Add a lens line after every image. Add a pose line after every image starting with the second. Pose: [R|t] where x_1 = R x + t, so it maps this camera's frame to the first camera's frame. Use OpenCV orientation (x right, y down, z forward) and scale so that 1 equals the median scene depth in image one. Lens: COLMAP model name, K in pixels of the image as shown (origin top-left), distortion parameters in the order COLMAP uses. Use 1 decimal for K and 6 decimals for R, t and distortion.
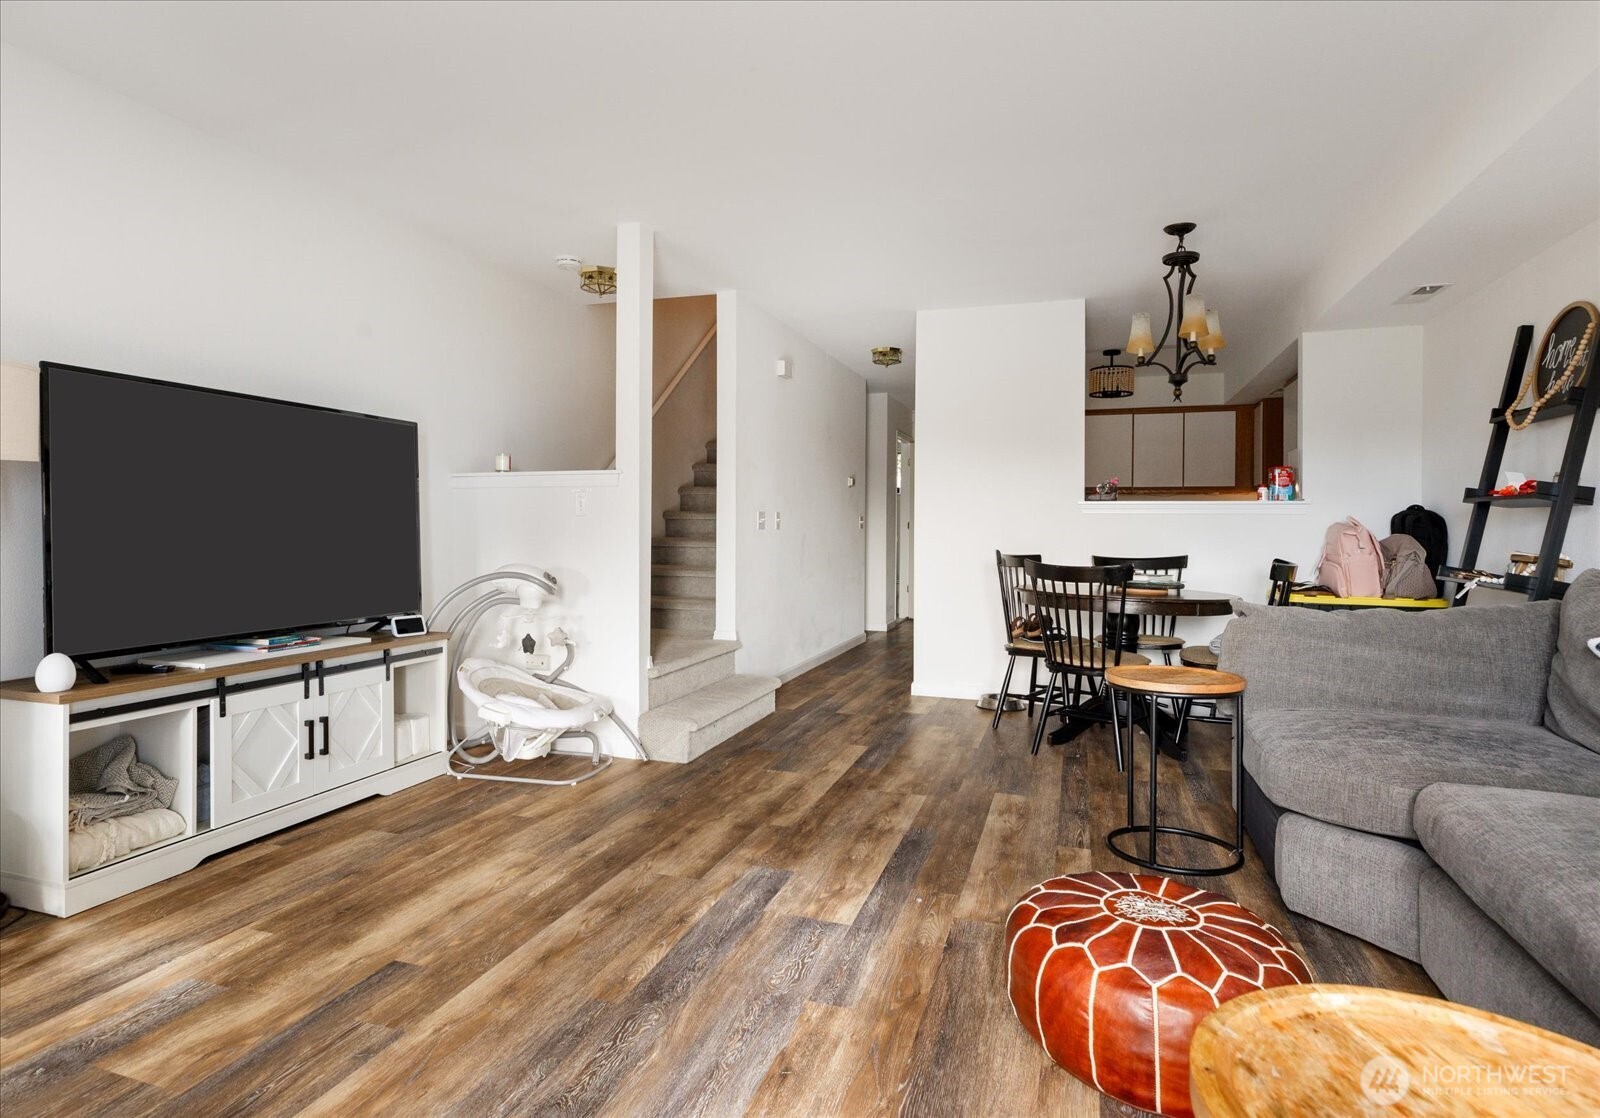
lens RADIAL K [[873.8, 0, 789.6], [0, 873.8, 534.8], [0, 0, 1]] dist [-0.007299, 0.001424]
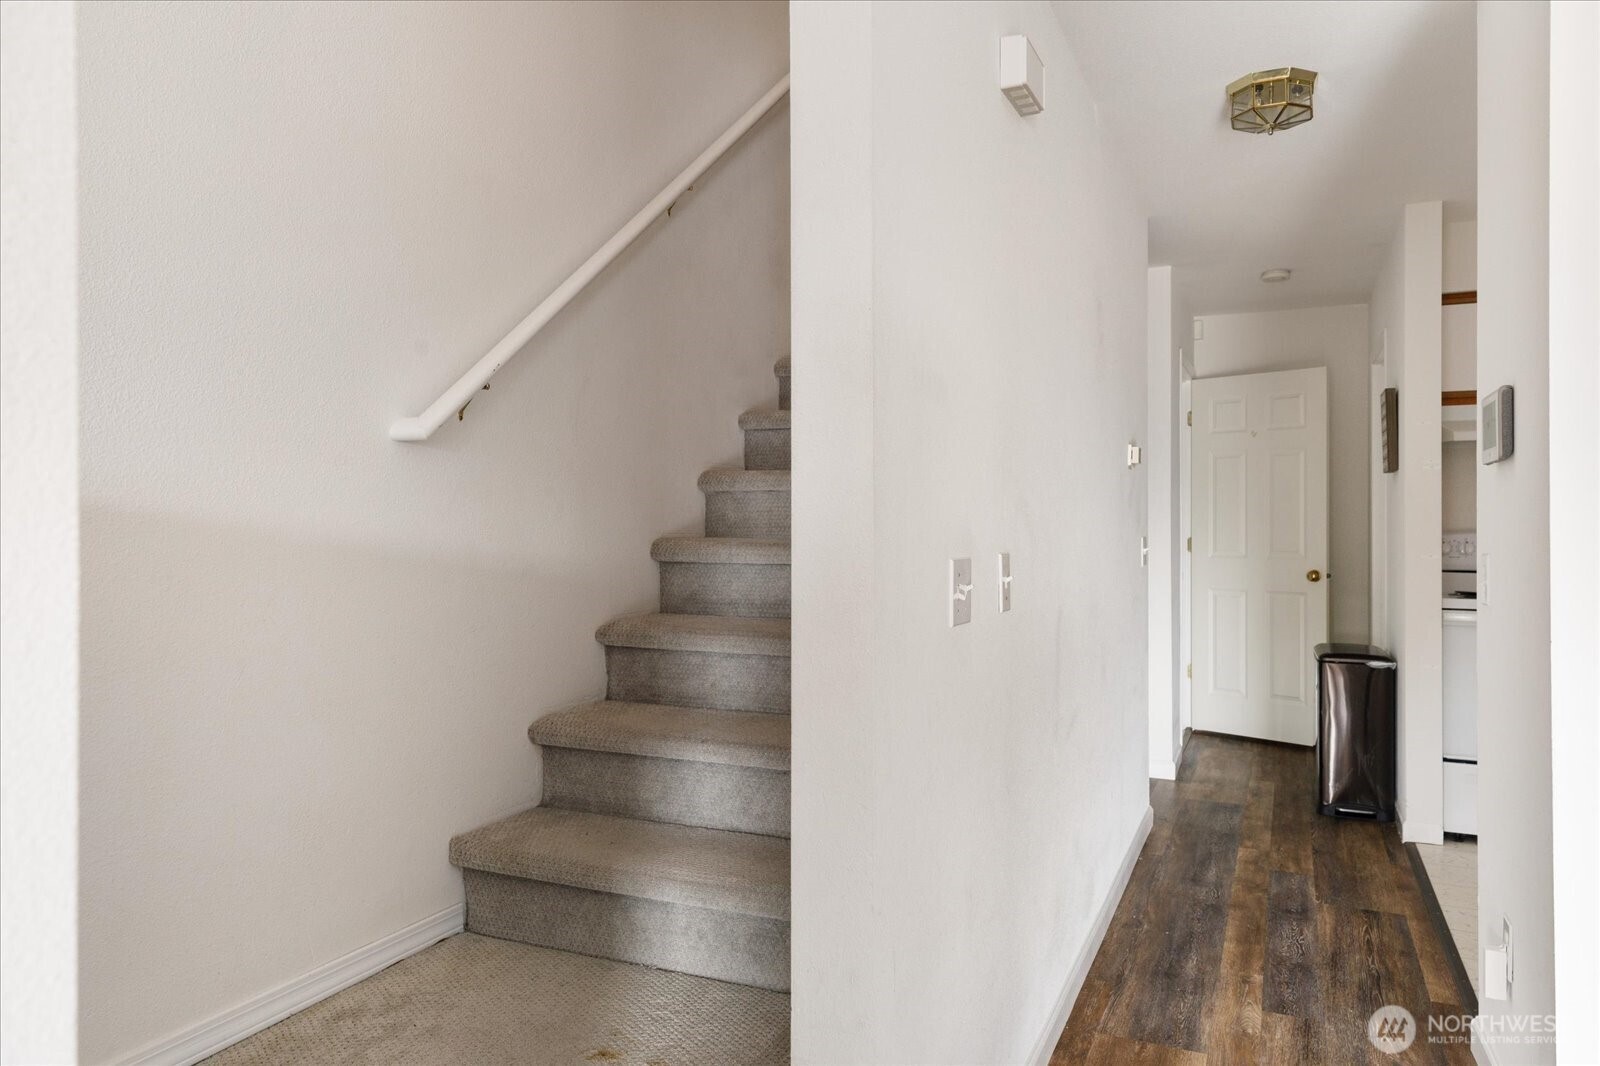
lens RADIAL K [[1080.8, 0, 808.9], [0, 1080.8, 515.7], [0, 0, 1]] dist [0.019719, -0.002009]
pose [[0.996147, -0.006634, -0.087447, -0.081391], [0.005357, 0.999876, -0.014833, -0.058146], [0.087535, 0.014307, 0.996059, 1.088096]]
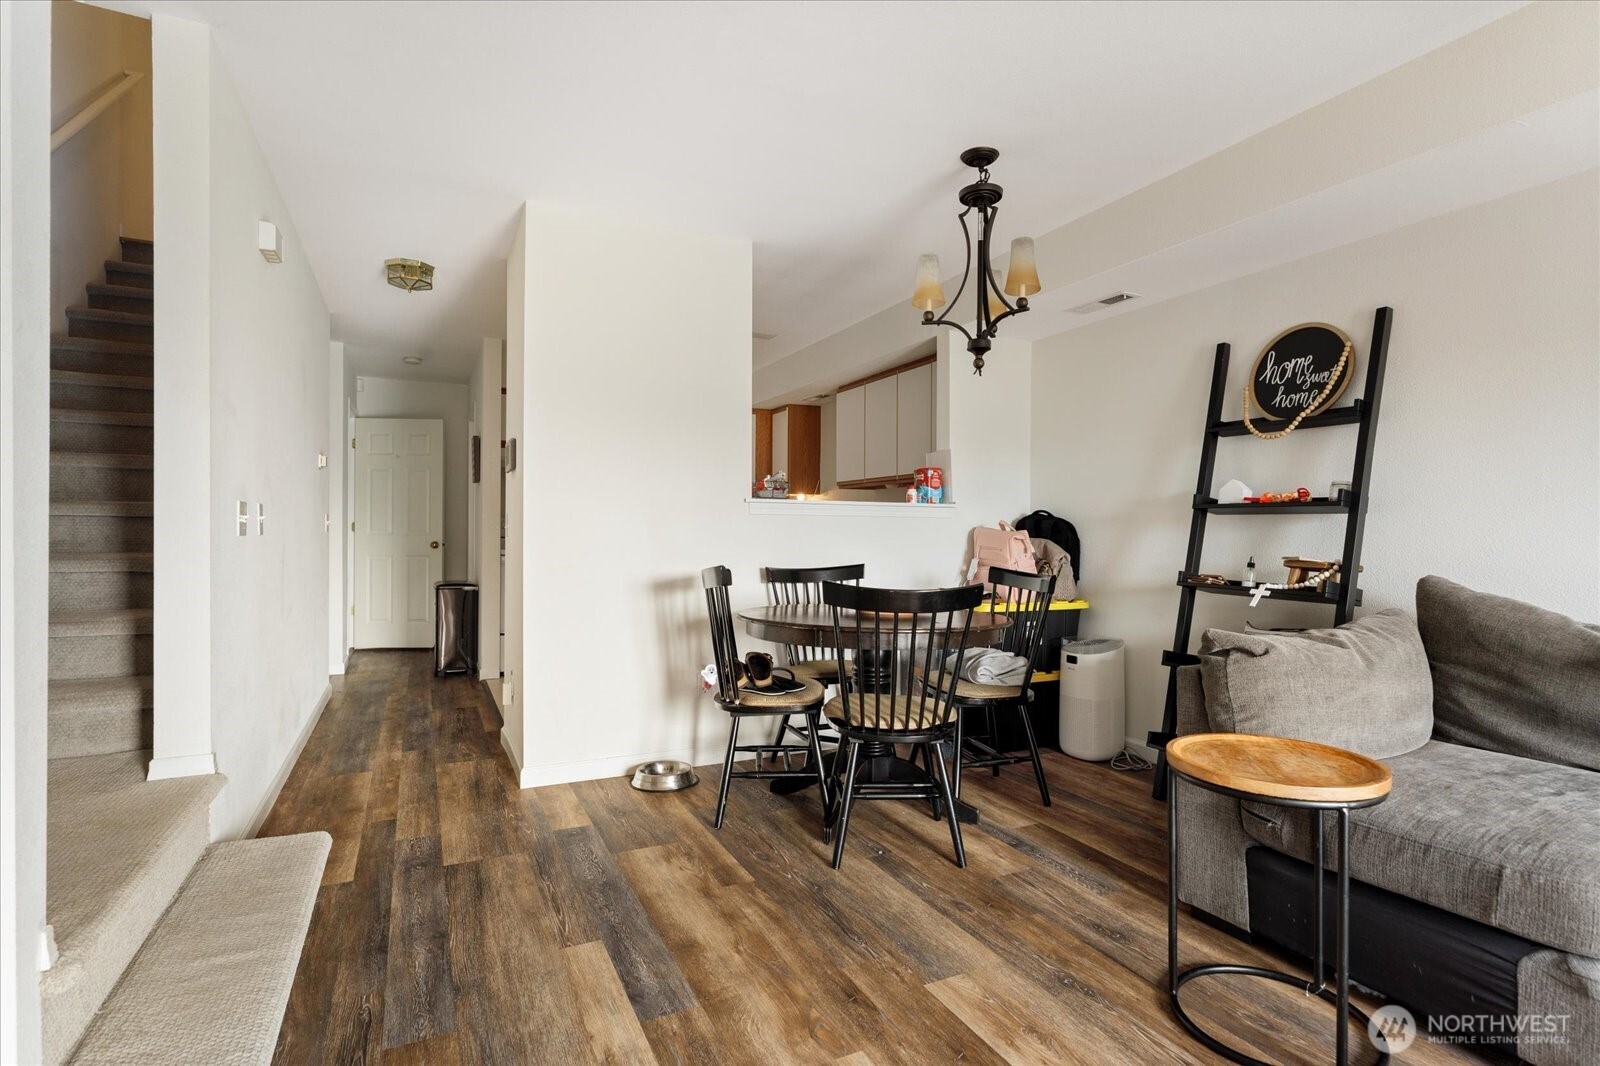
lens RADIAL K [[785.3, 0, 808.8], [0, 785.3, 535.2], [0, 0, 1]] dist [-0.004235, 0.001020]
pose [[0.705515, -0.004920, 0.708678, -0.203327], [0.004135, 0.999987, 0.002826, -0.011138], [-0.708683, 0.000936, 0.705526, 0.720870]]
